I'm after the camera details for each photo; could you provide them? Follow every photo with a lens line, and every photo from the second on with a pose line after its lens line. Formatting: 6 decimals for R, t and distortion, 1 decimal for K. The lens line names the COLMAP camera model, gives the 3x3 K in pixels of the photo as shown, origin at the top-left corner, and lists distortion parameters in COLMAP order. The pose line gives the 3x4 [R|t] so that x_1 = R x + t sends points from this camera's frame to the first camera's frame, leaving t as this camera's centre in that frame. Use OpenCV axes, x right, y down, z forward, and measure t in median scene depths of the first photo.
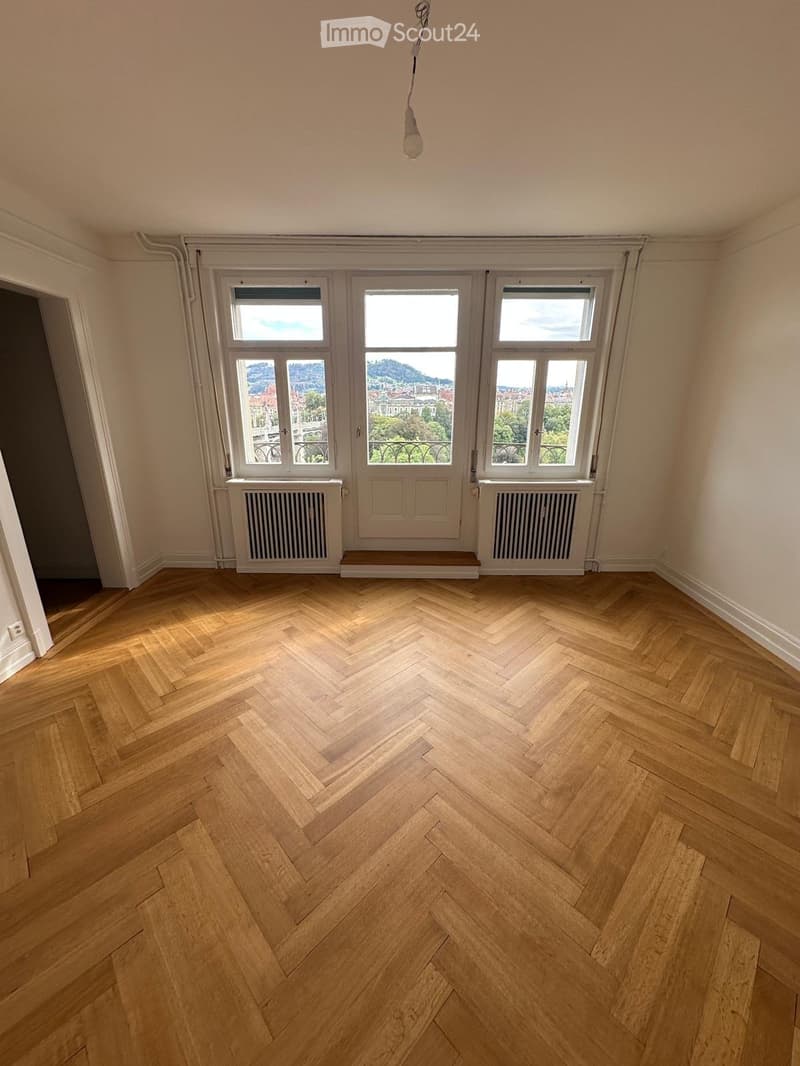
lens RADIAL K [[427.2, 0, 400.0], [0, 427.2, 533.0], [0, 0, 1]] dist [0.031712, 0.000004]
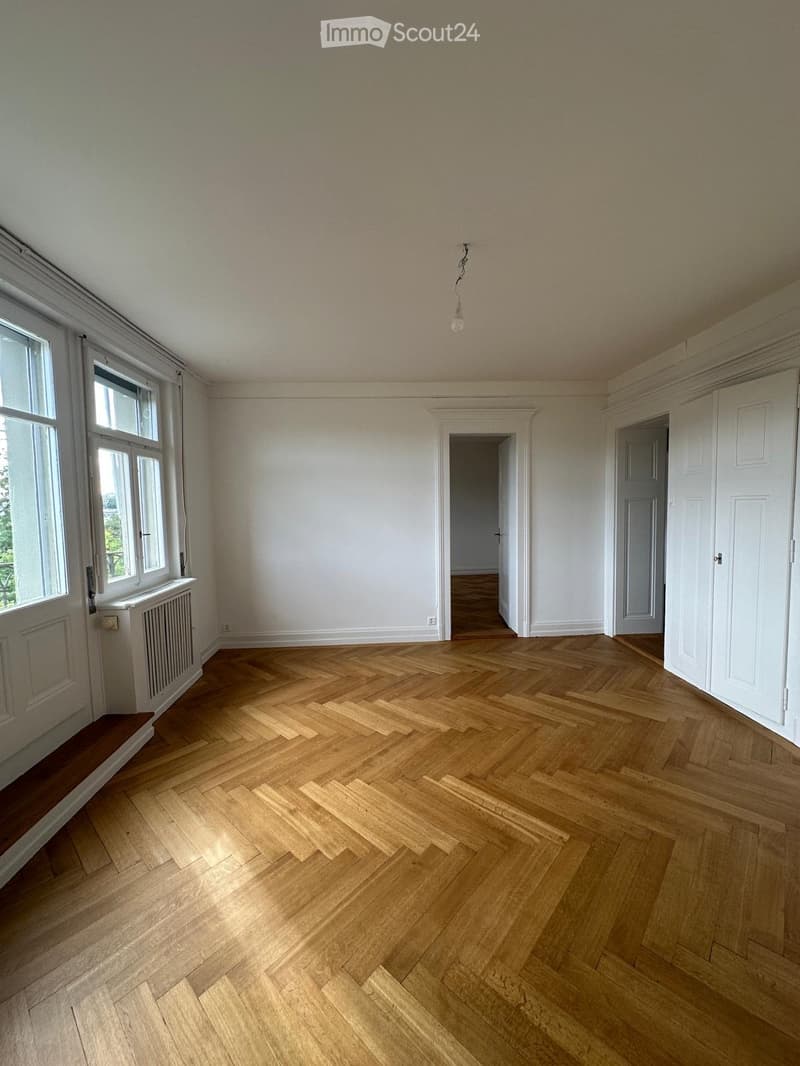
lens RADIAL K [[427.2, 0, 400.0], [0, 427.2, 533.0], [0, 0, 1]] dist [0.031712, 0.000004]
pose [[-0.053115, -0.067341, 0.996315, -0.619151], [0.313725, 0.946081, 0.080671, -0.163087], [-0.948027, 0.316854, -0.029124, 0.603066]]
